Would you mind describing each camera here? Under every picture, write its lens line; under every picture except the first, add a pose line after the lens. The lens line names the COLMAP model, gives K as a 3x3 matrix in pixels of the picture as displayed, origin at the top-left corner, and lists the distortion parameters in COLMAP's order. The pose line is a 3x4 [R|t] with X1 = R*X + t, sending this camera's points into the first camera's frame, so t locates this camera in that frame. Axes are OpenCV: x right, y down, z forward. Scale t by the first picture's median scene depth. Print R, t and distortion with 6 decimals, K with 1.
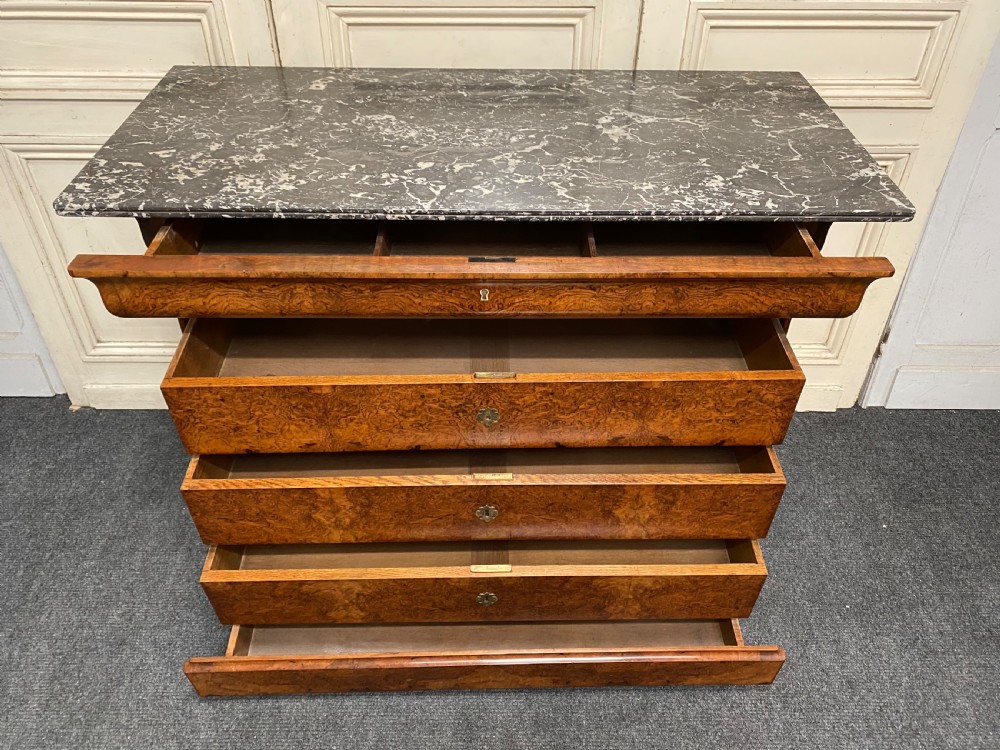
lens RADIAL K [[757.9, 0, 492.9], [0, 757.9, 380.6], [0, 0, 1]] dist [0.019538, -0.038185]
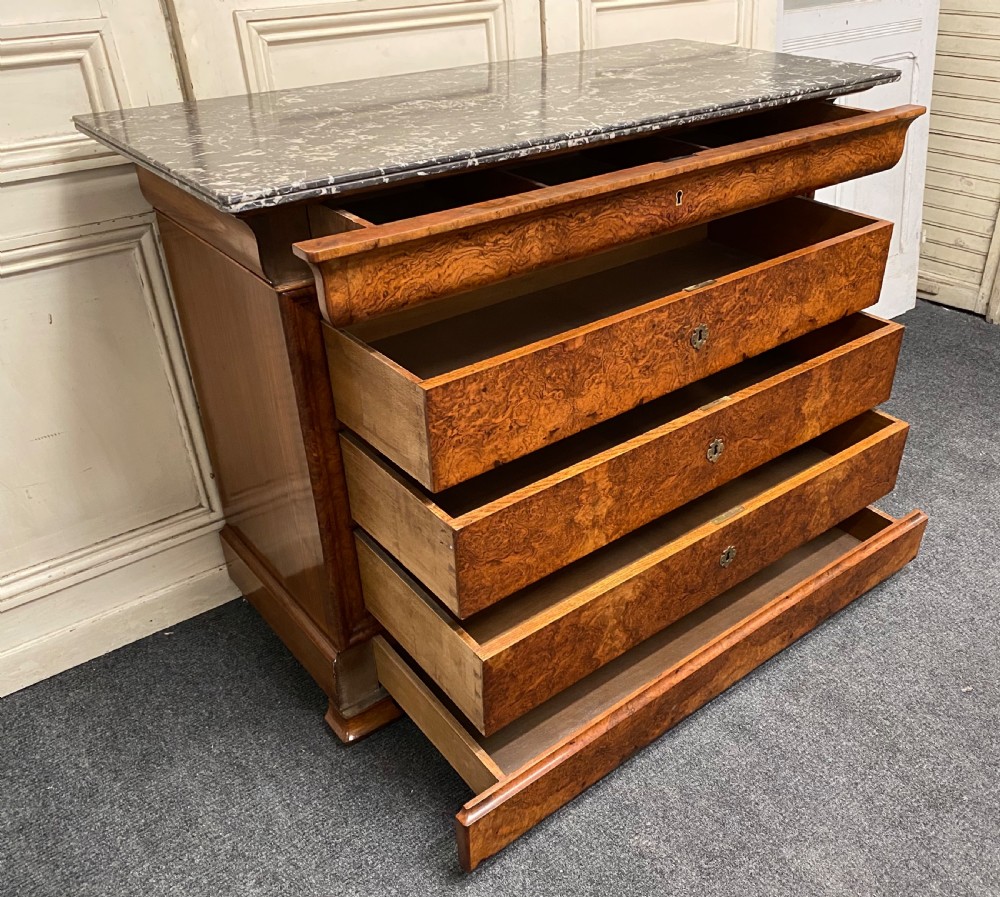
lens RADIAL K [[937.1, 0, 539.8], [0, 937.1, 479.2], [0, 0, 1]] dist [0.006260, 0.000000]
pose [[0.788186, -0.343894, 0.510391, -0.830608], [0.422747, 0.905231, -0.042908, 0.175998], [-0.447266, 0.249586, 0.858871, 0.124803]]
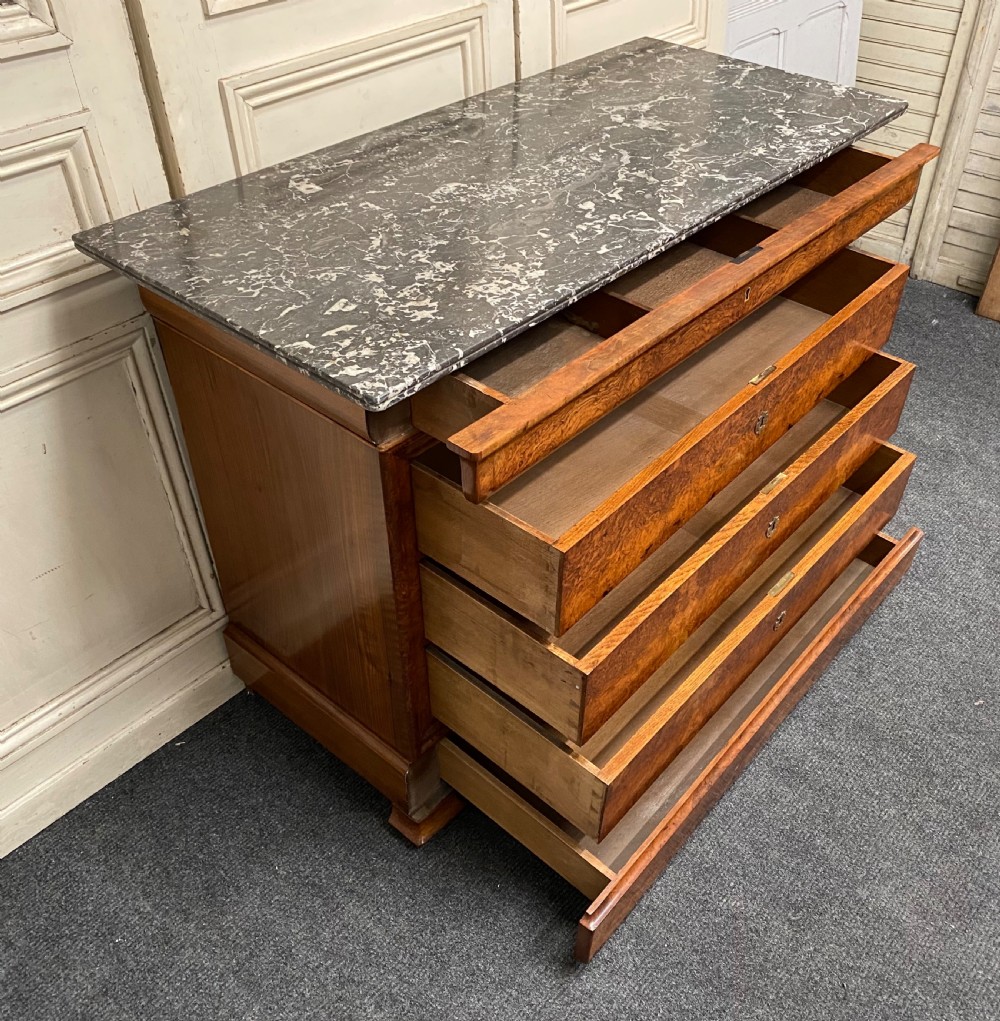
lens RADIAL K [[1035.7, 0, 529.6], [0, 1035.7, 522.1], [0, 0, 1]] dist [0.002957, 0.000000]
pose [[0.655222, -0.486937, 0.577561, -1.012010], [0.493665, 0.854704, 0.160549, -0.199549], [-0.571821, 0.179927, 0.800404, 0.149730]]
